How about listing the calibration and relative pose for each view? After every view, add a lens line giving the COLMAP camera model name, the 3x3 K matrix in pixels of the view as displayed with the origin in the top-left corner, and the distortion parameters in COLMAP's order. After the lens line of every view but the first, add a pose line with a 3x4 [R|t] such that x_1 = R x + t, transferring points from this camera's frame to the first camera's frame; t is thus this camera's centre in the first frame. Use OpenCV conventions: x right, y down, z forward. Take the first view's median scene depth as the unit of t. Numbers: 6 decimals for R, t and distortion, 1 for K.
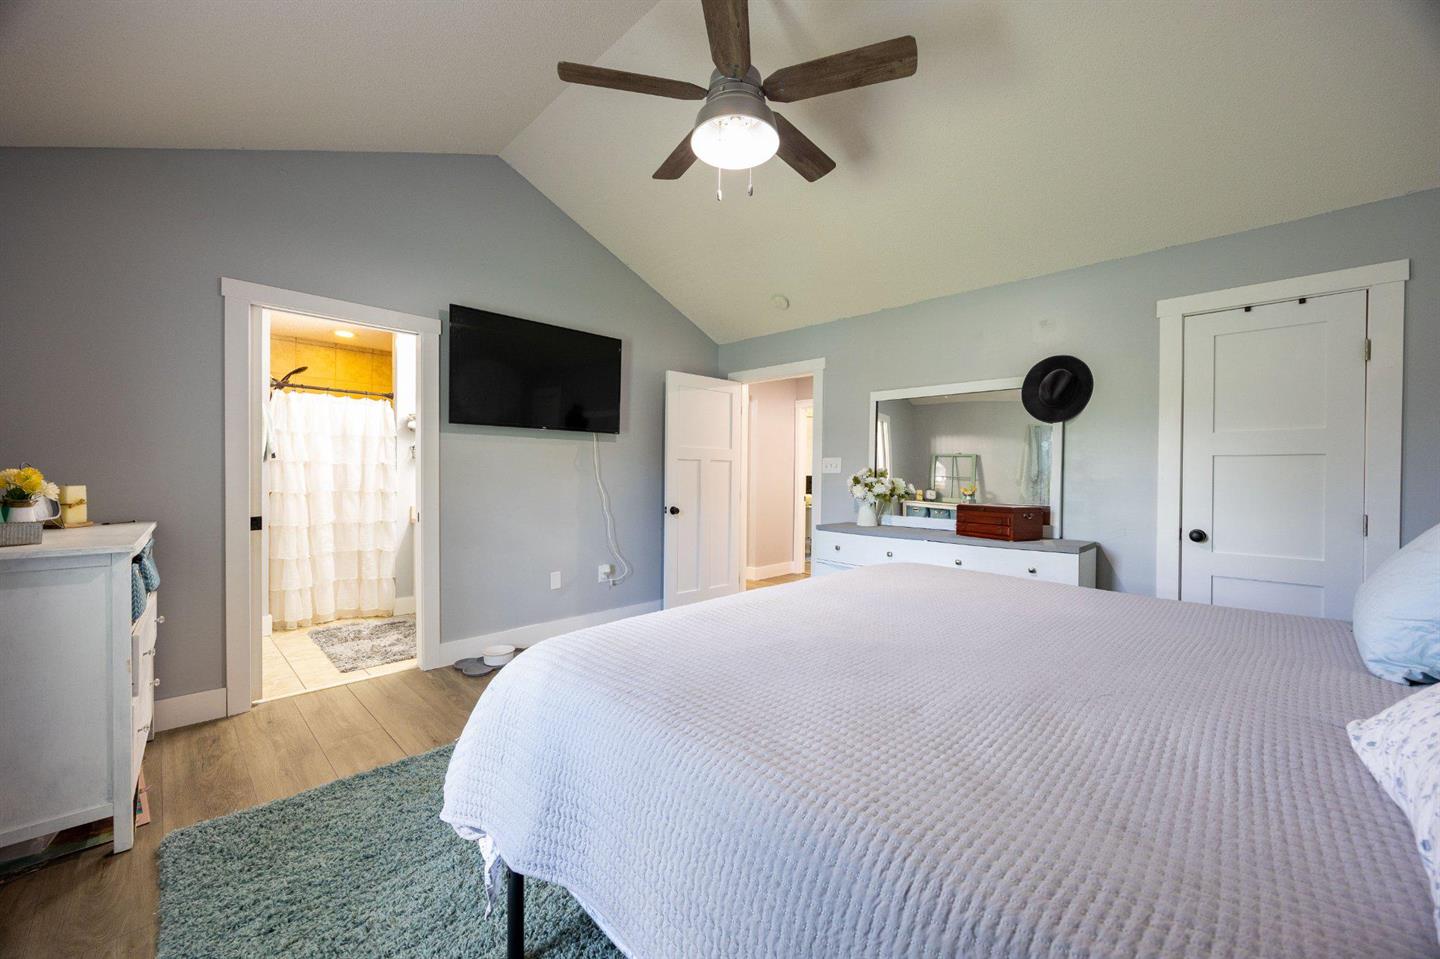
lens RADIAL K [[556.0, 0, 722.5], [0, 556.0, 479.4], [0, 0, 1]] dist [-0.001821, 0.000142]
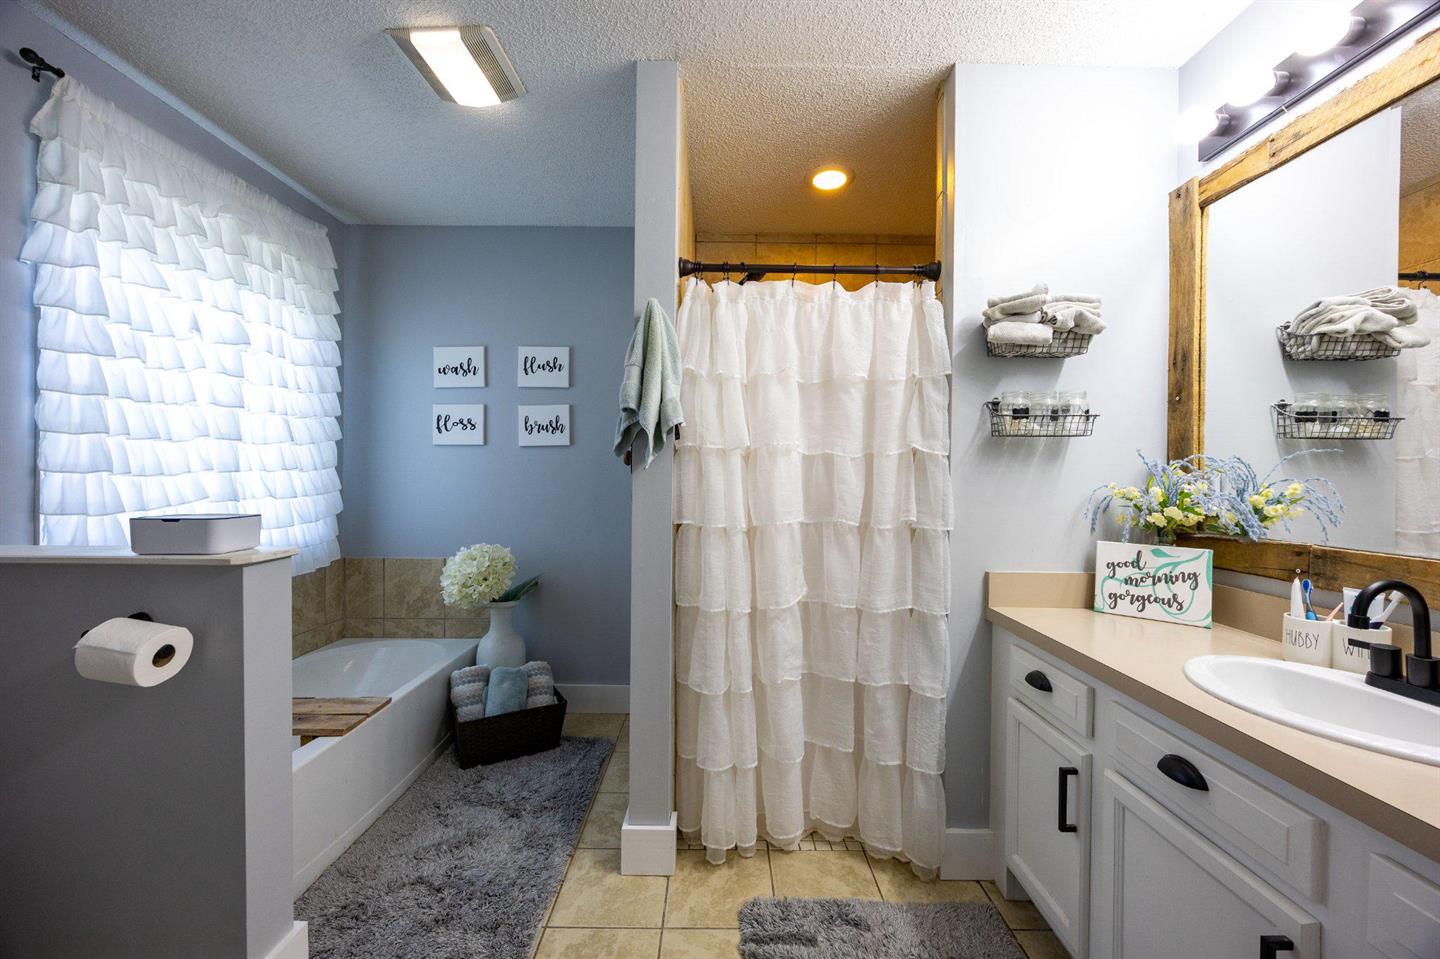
lens RADIAL K [[561.7, 0, 731.6], [0, 561.7, 478.7], [0, 0, 1]] dist [-0.002314, -0.000174]
pose [[0.715503, 0.002785, -0.698604, -0.450945], [-0.006139, 0.999979, -0.002300, -0.009540], [0.698582, 0.005934, 0.715505, 0.667704]]
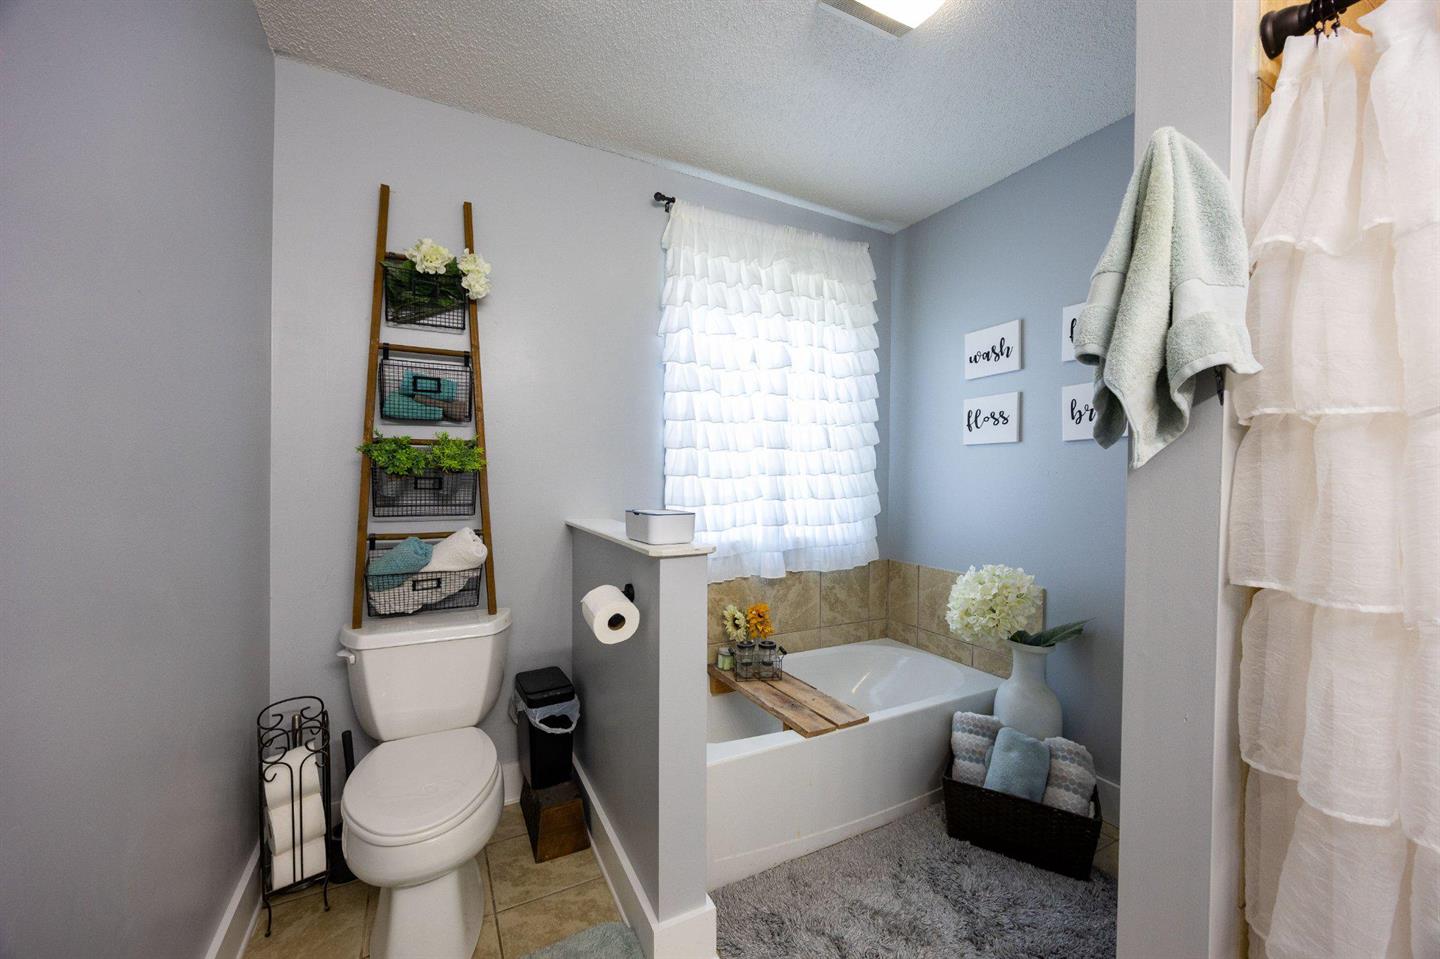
lens RADIAL K [[556.0, 0, 722.5], [0, 556.0, 479.4], [0, 0, 1]] dist [-0.001821, 0.000142]
pose [[-0.304583, -0.001117, -0.952485, -0.527916], [-0.015425, 0.999874, 0.003760, -0.011050], [0.952361, 0.015837, -0.304562, 0.816562]]
